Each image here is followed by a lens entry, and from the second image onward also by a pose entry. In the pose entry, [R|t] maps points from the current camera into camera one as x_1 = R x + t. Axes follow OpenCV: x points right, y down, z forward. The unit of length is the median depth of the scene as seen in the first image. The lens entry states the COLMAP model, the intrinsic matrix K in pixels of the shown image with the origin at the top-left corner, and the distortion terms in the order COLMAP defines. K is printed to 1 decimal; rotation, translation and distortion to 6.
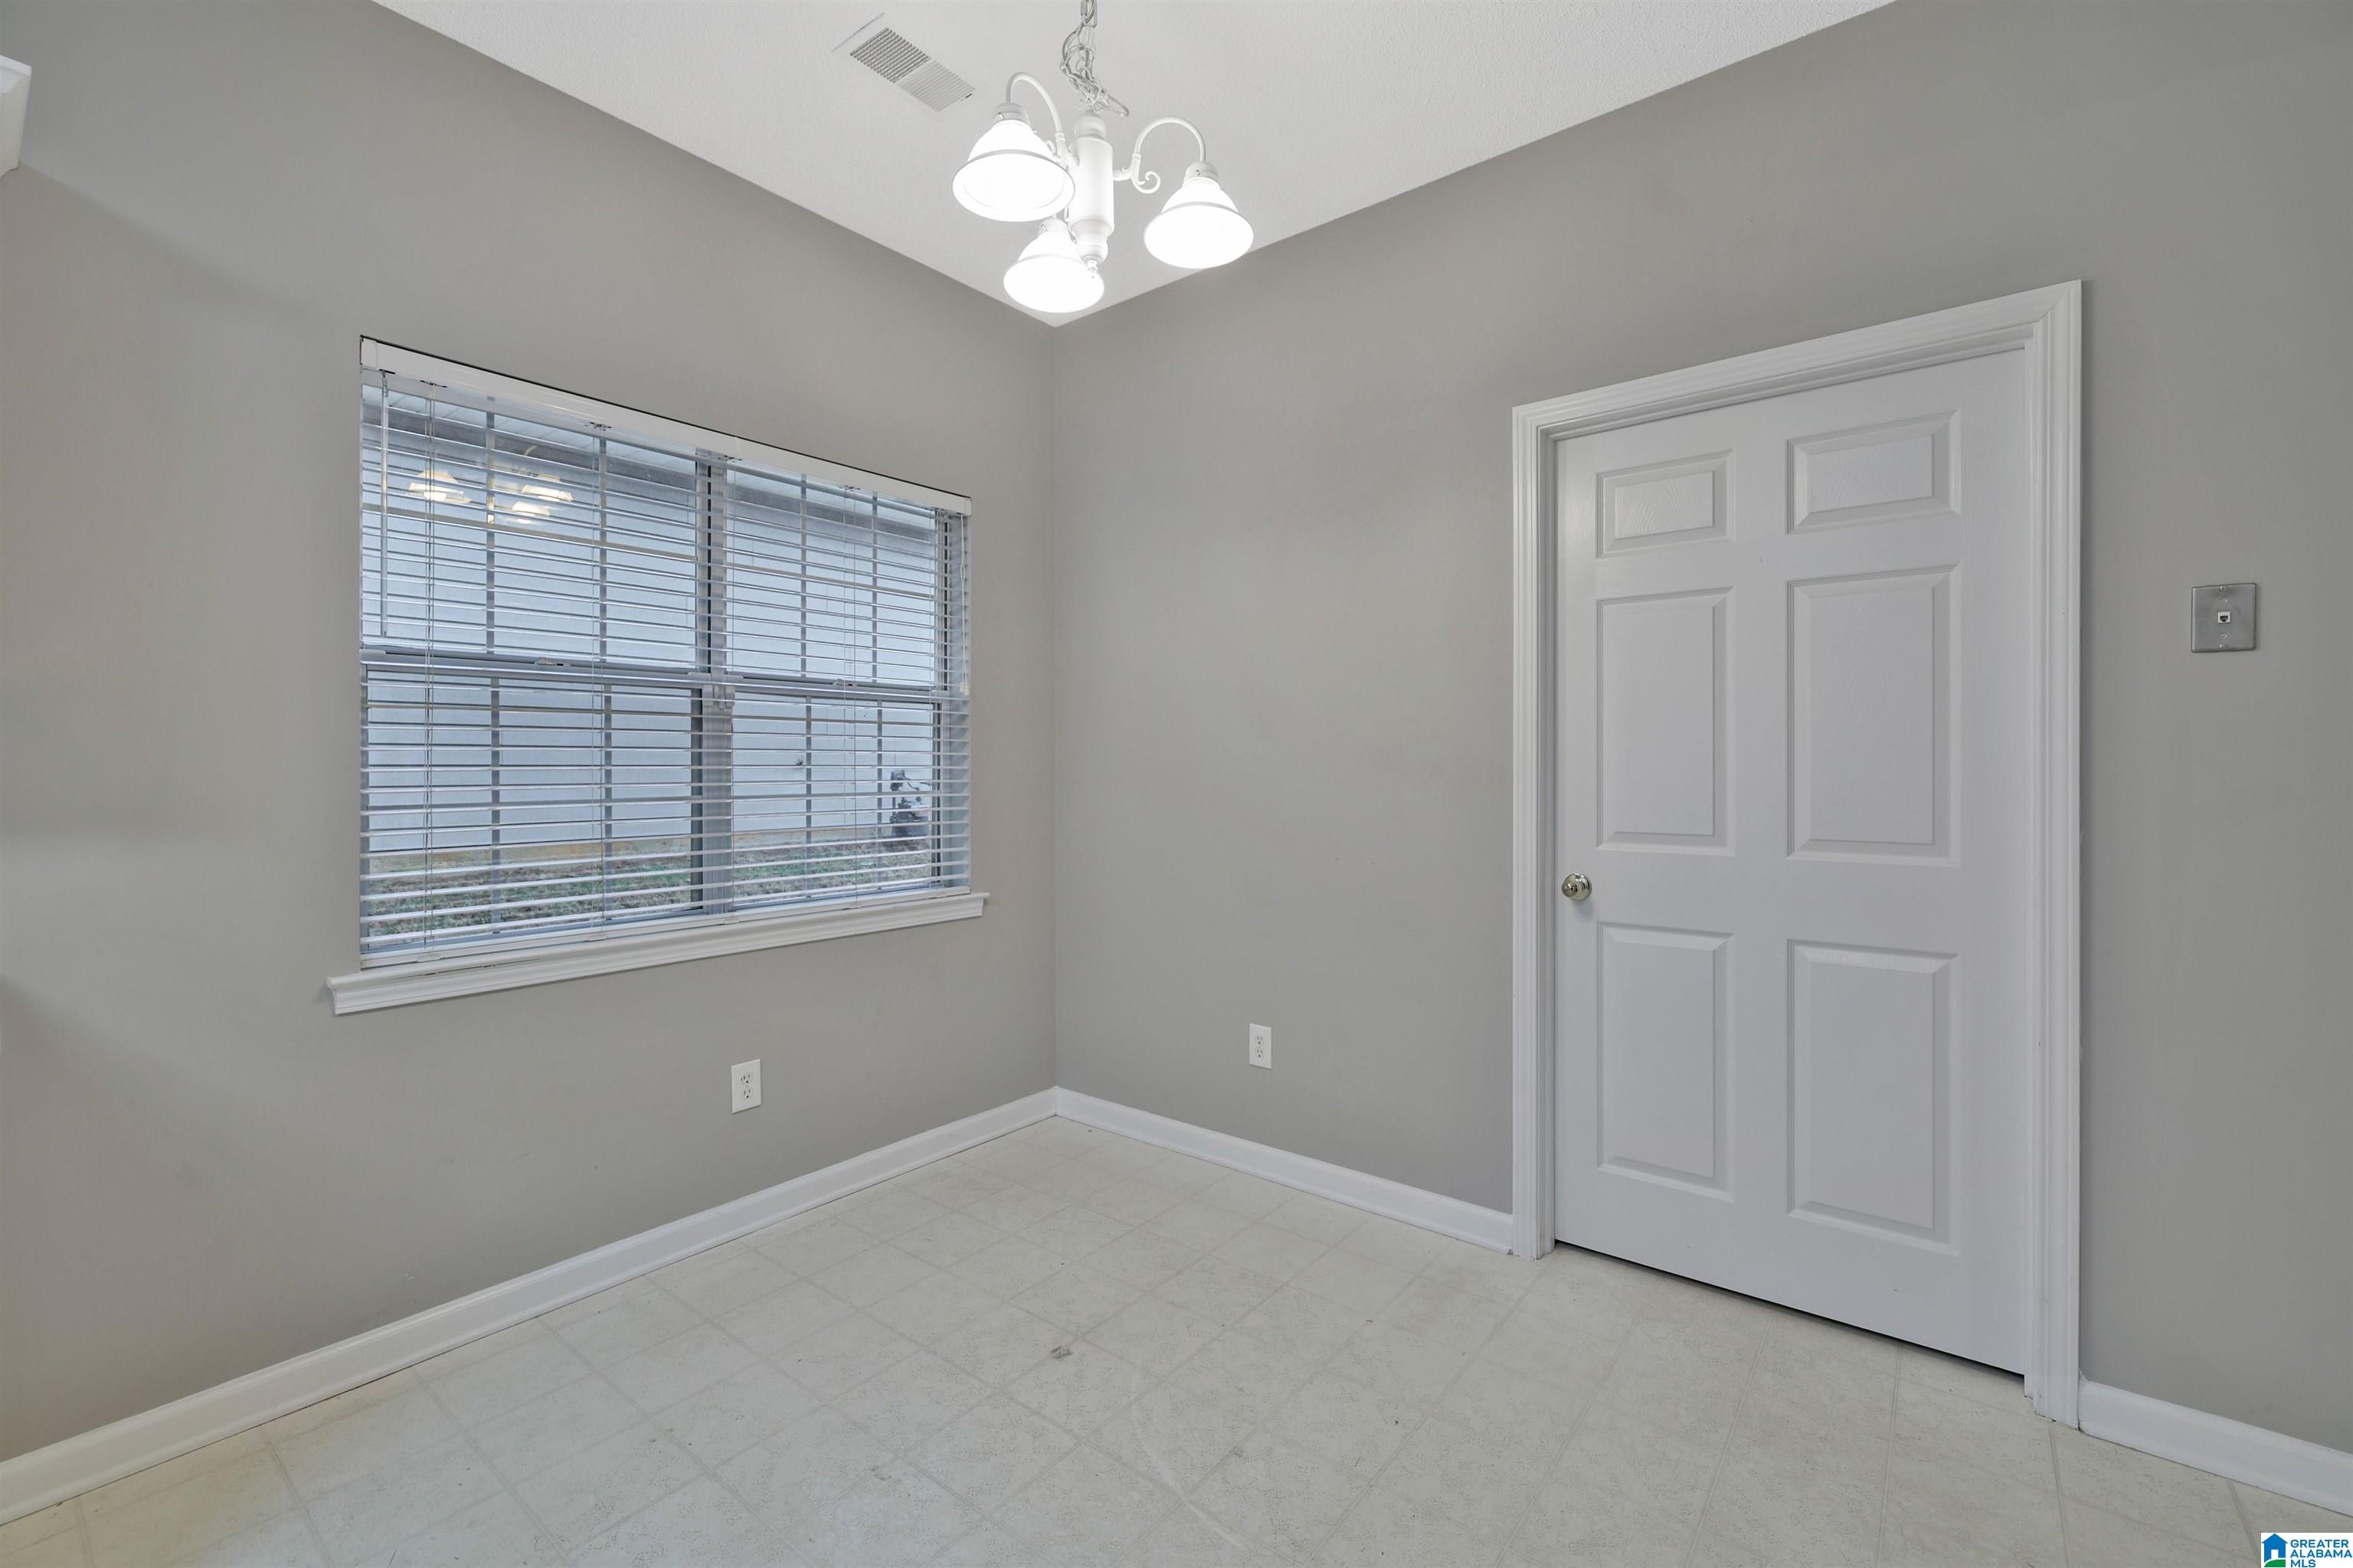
lens RADIAL K [[998.7, 0, 1180.1], [0, 998.7, 761.9], [0, 0, 1]] dist [-0.001169, -0.000298]
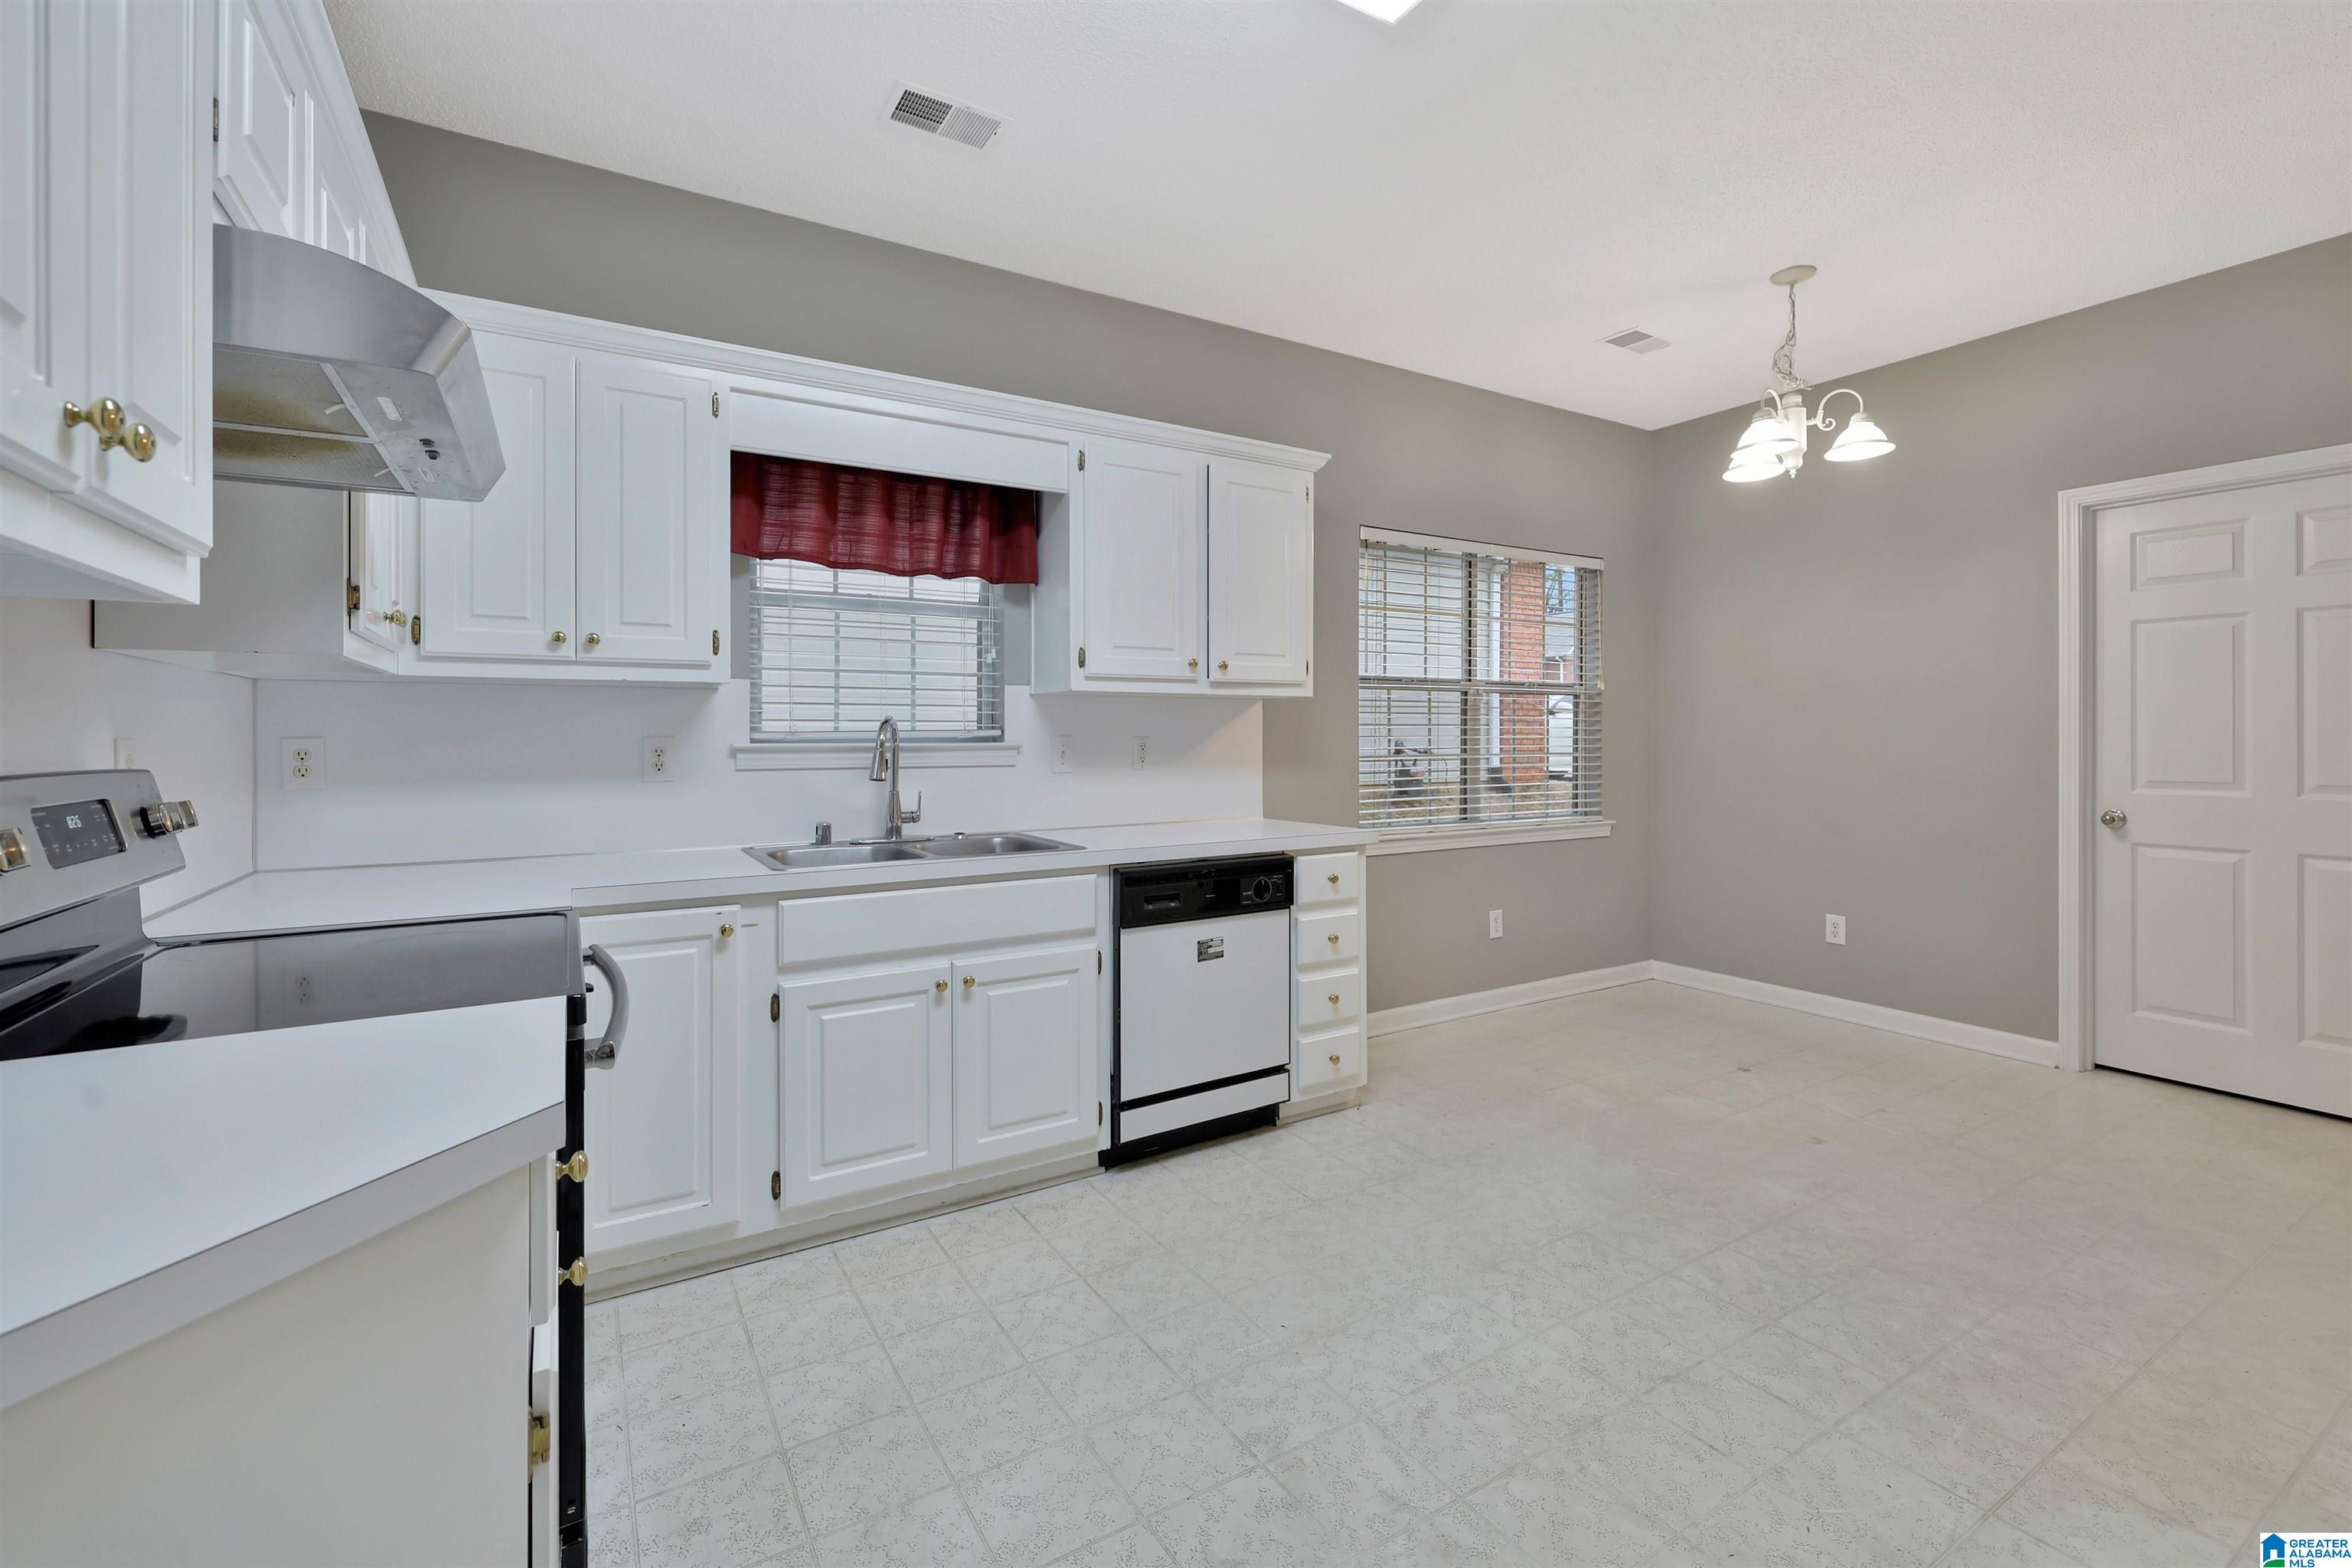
lens RADIAL K [[1004.4, 0, 1174.3], [0, 1004.4, 734.9], [0, 0, 1]] dist [-0.001009, -0.000508]
pose [[0.934512, -0.001387, -0.355930, -0.354682], [0.001673, 0.999998, 0.000498, 0.000203], [0.355929, -0.001061, 0.934513, -0.836360]]
